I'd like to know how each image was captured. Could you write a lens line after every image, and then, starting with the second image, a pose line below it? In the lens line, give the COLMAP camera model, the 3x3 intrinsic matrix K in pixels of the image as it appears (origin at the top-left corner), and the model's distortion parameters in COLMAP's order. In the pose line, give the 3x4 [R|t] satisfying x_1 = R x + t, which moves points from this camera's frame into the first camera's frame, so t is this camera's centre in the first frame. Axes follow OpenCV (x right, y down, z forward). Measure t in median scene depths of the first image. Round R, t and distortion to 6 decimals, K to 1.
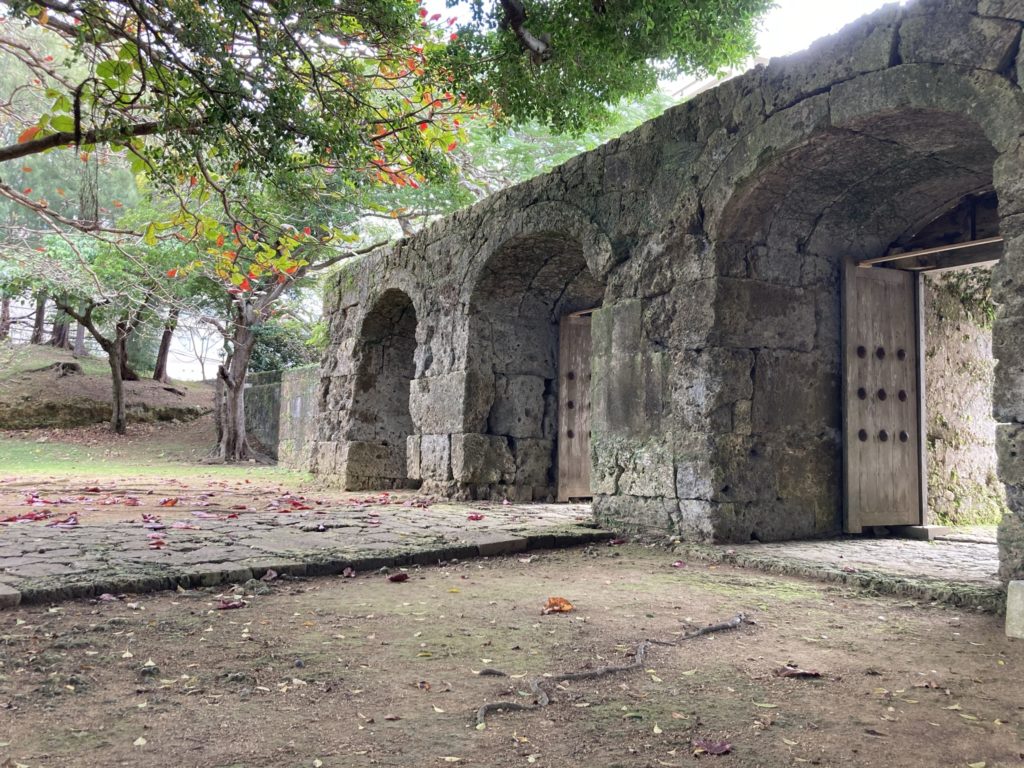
lens RADIAL K [[832.6, 0, 536.7], [0, 832.6, 380.9], [0, 0, 1]] dist [0.028004, 0.005168]
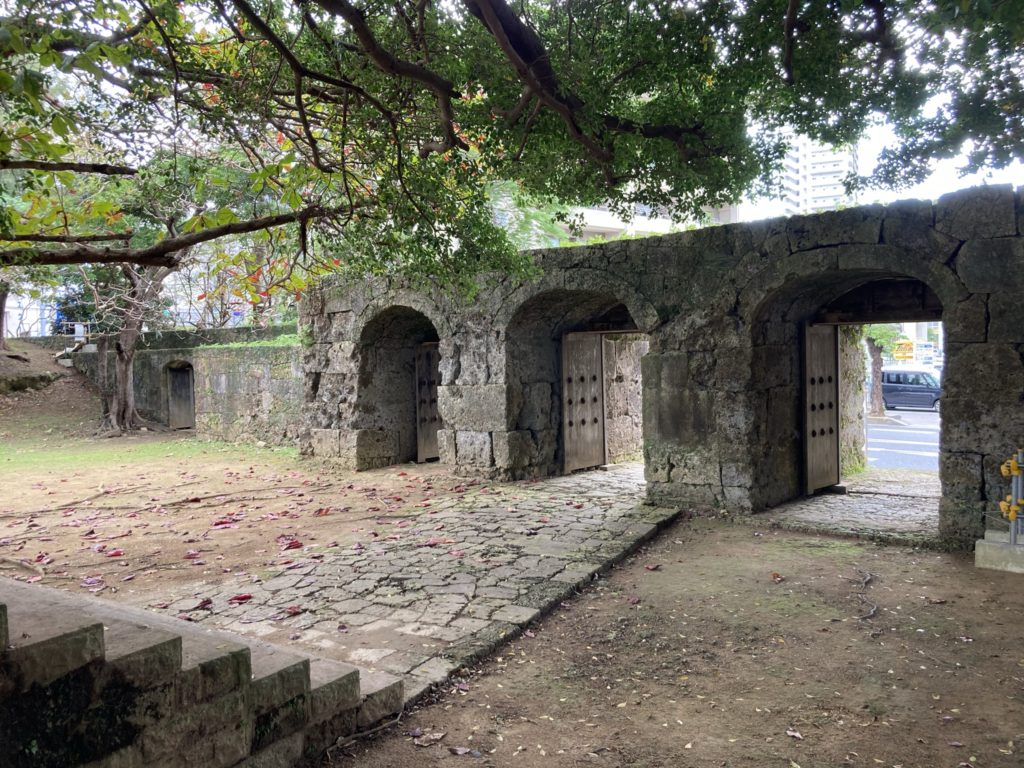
lens RADIAL K [[832.6, 0, 518.0], [0, 832.6, 378.3], [0, 0, 1]] dist [0.028004, 0.005168]
pose [[0.954559, -0.053552, 0.293171, -0.448602], [0.020067, 0.993040, 0.116055, -0.173368], [-0.297345, -0.104898, 0.948990, -0.247035]]
